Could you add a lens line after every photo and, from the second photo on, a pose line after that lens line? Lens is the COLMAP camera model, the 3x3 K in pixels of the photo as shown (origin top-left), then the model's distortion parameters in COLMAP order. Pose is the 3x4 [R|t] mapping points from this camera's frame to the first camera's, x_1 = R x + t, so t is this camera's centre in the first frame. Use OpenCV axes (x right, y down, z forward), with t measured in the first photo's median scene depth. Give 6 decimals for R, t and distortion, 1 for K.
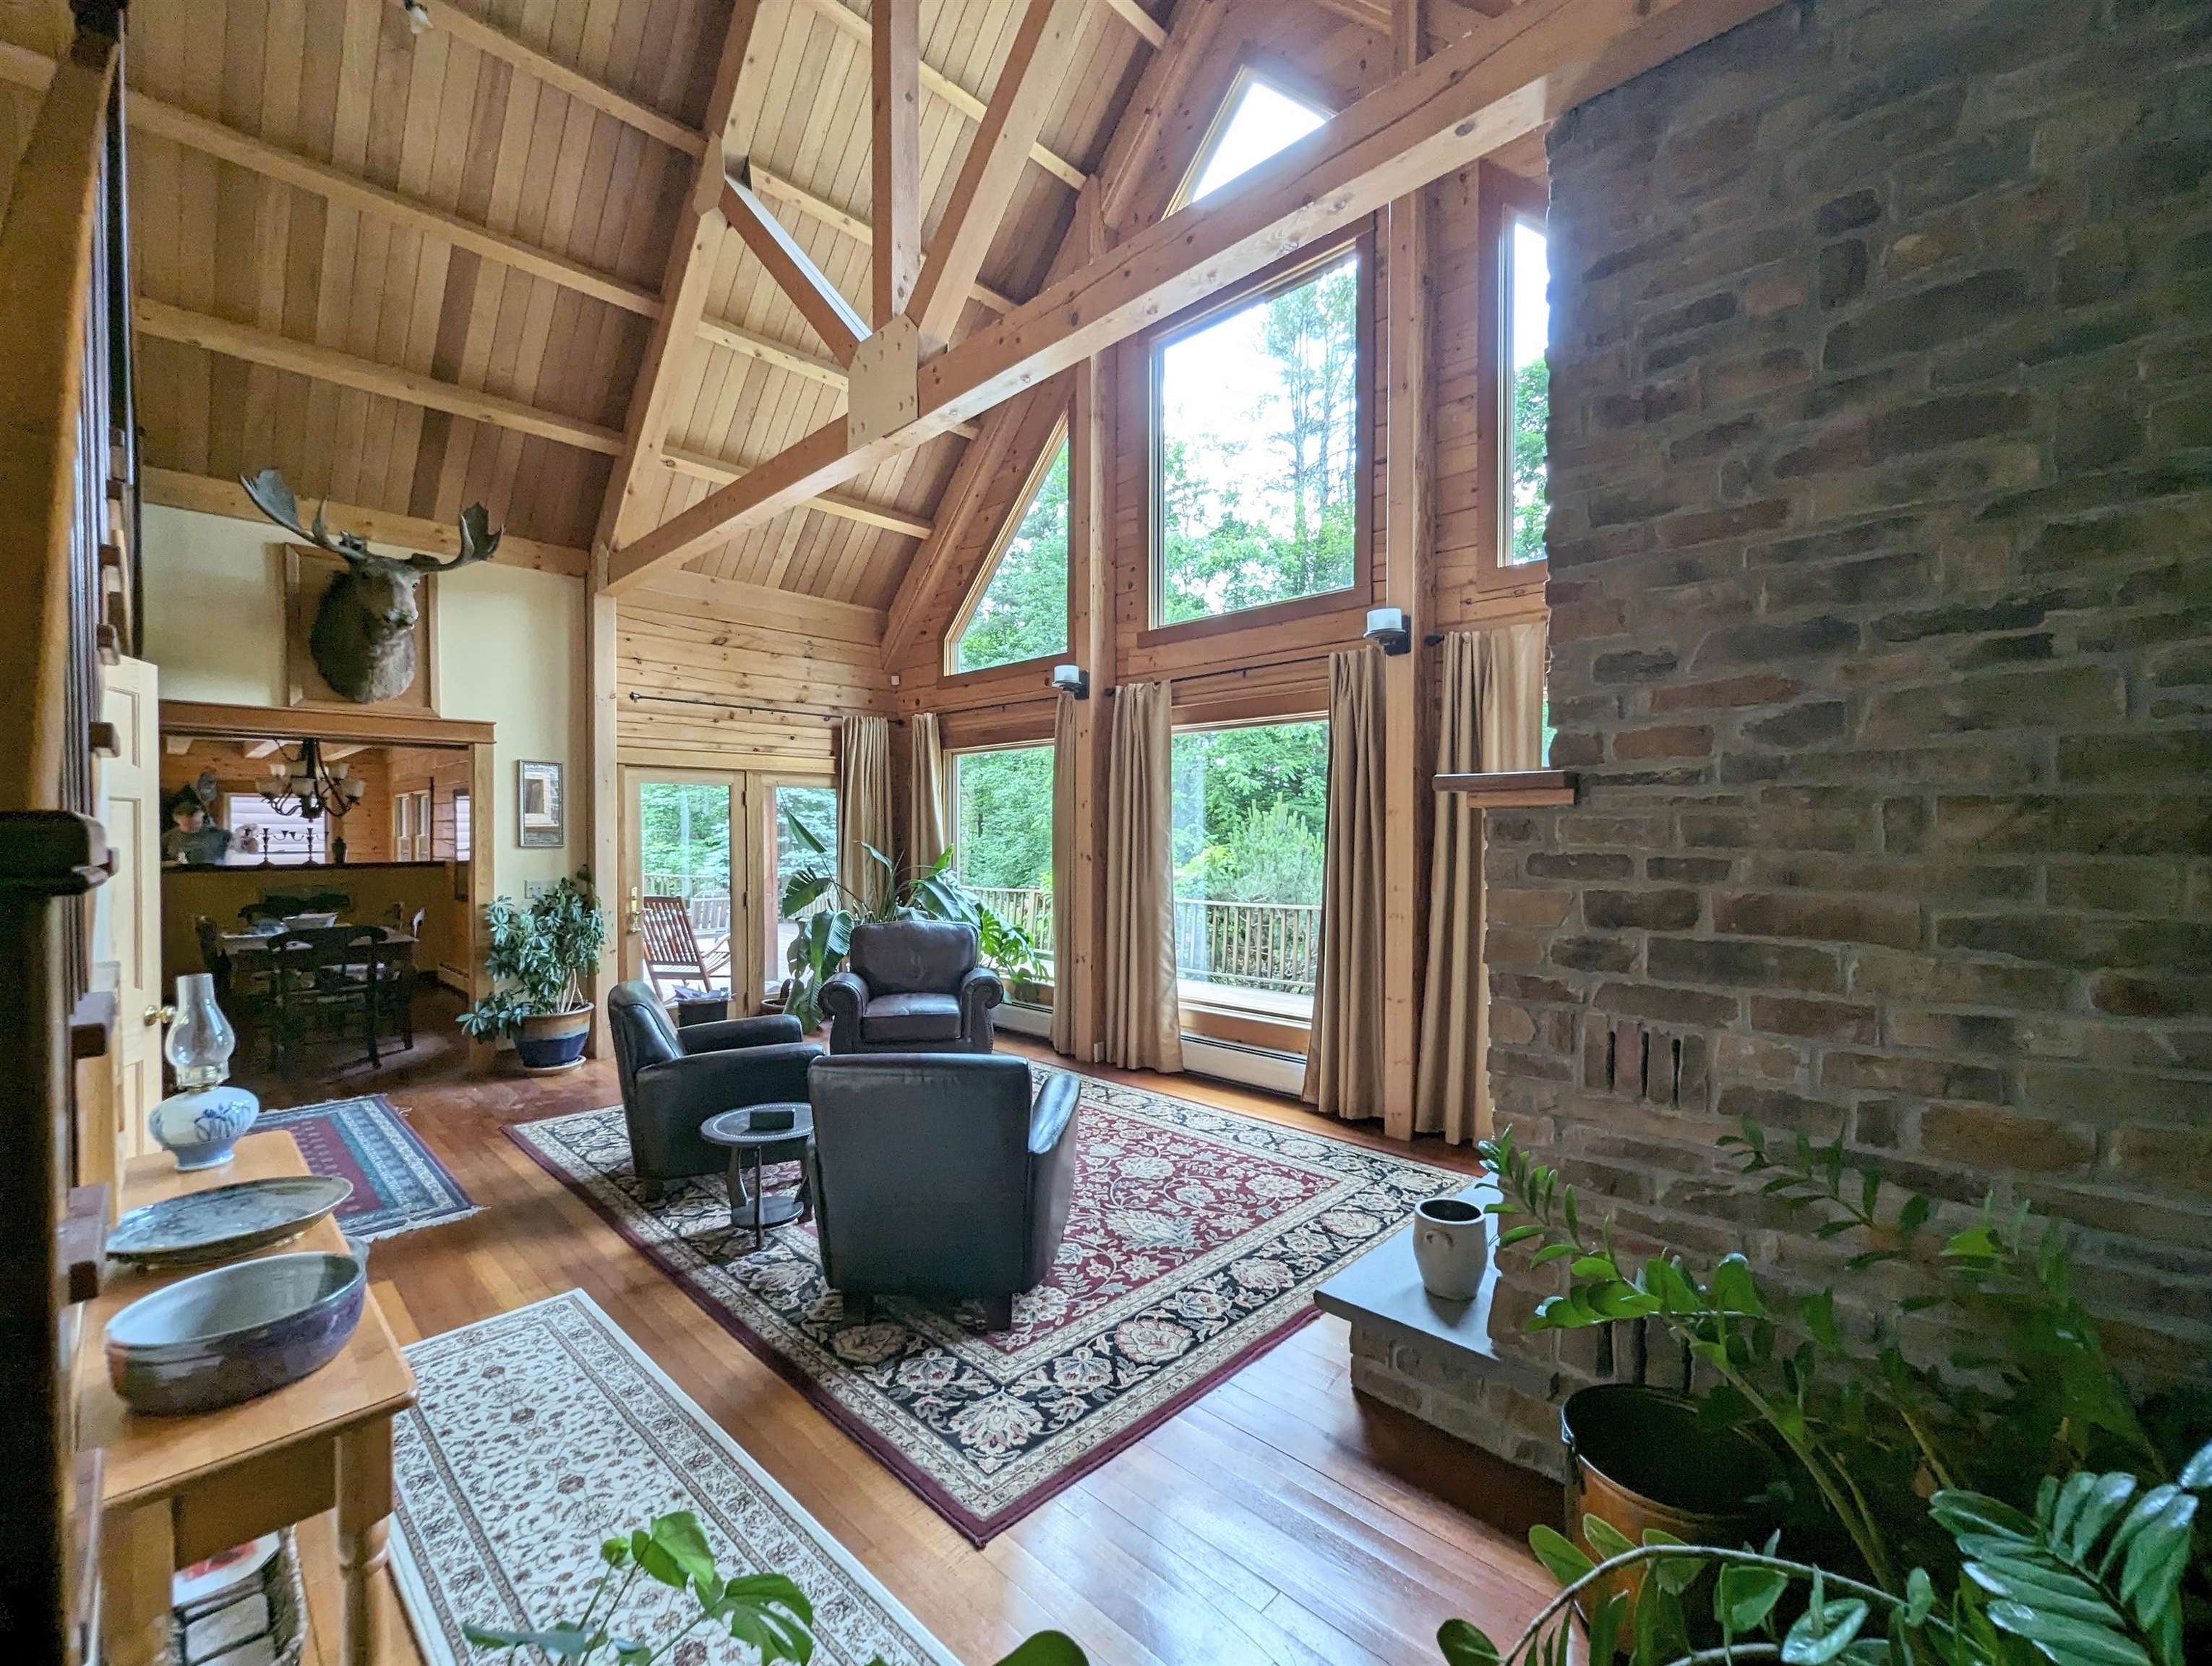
lens RADIAL K [[922.9, 0, 1114.1], [0, 922.9, 840.1], [0, 0, 1]] dist [0.001633, -0.000114]
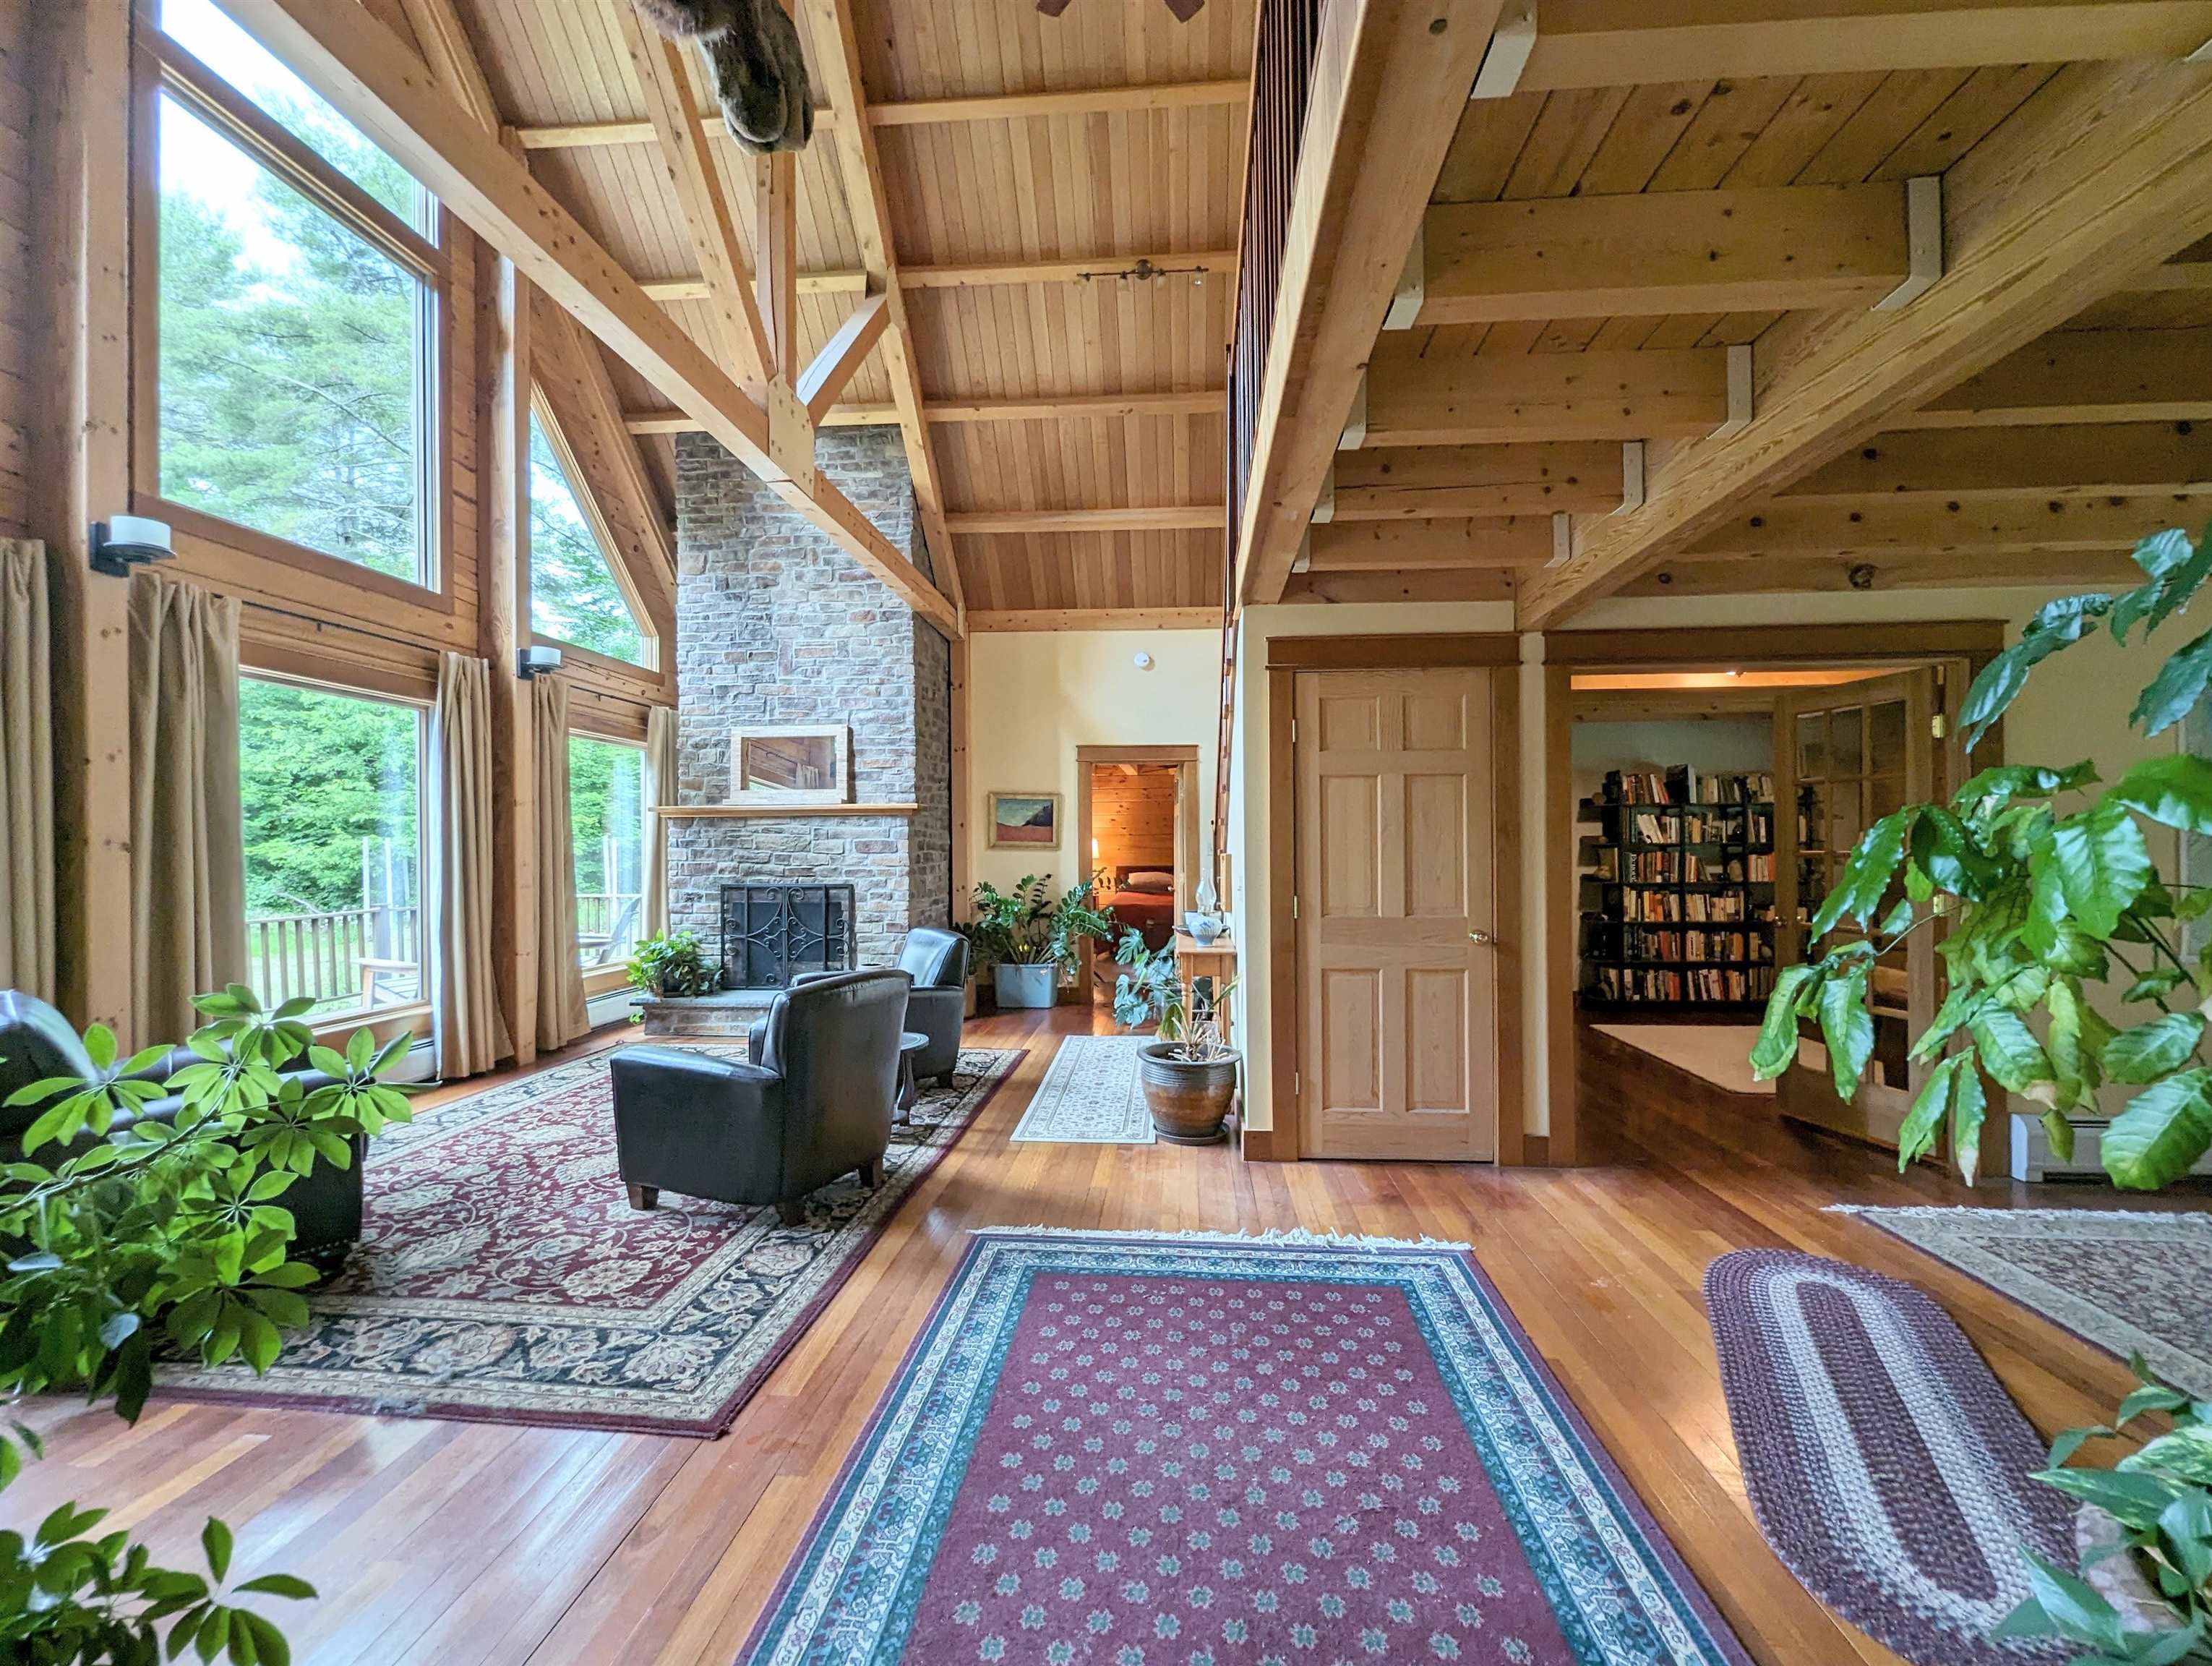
lens RADIAL K [[922.9, 0, 1108.1], [0, 922.9, 847.3], [0, 0, 1]] dist [0.001633, -0.000114]
pose [[-0.626531, 0.003805, 0.779387, -1.015218], [0.012591, 0.999907, 0.005239, 0.028933], [-0.779294, 0.013095, -0.626521, 1.017928]]
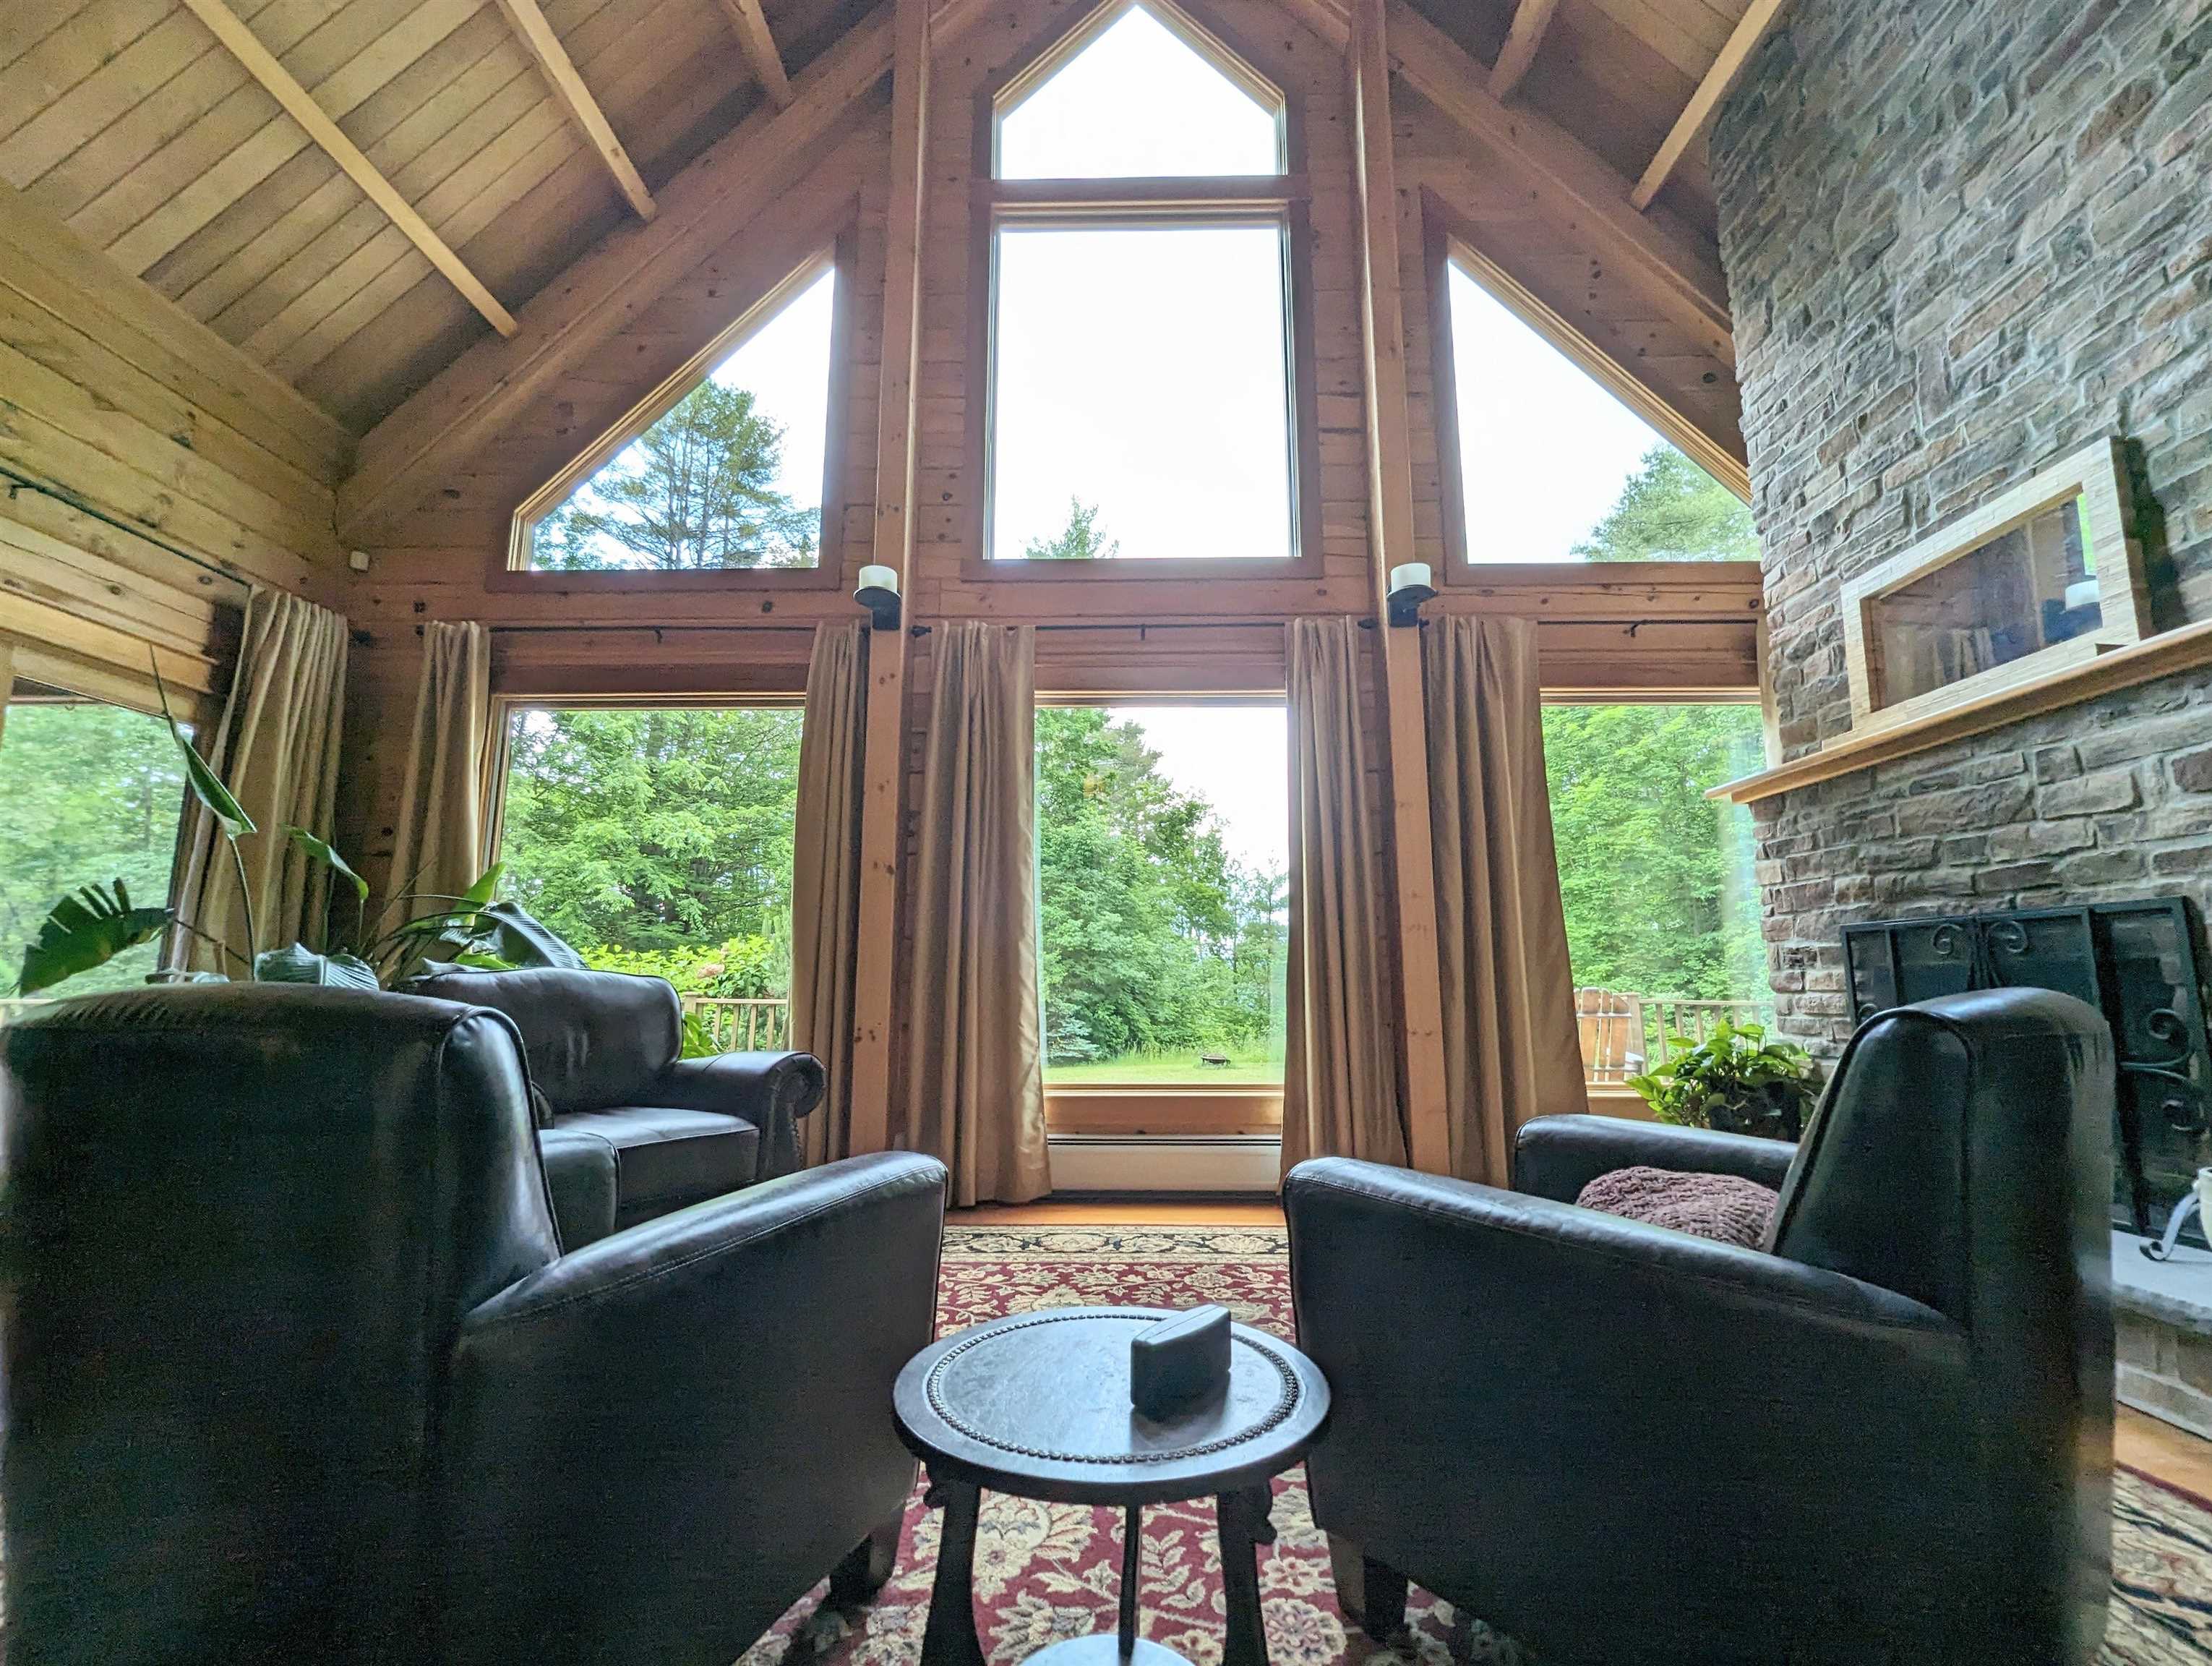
lens RADIAL K [[922.9, 0, 1111.0], [0, 922.9, 839.6], [0, 0, 1]] dist [0.001633, -0.000114]
pose [[0.737737, 0.109256, 0.666188, -0.391828], [0.004720, 0.985958, -0.166926, 0.122659], [-0.675072, 0.126292, 0.726862, 0.506839]]
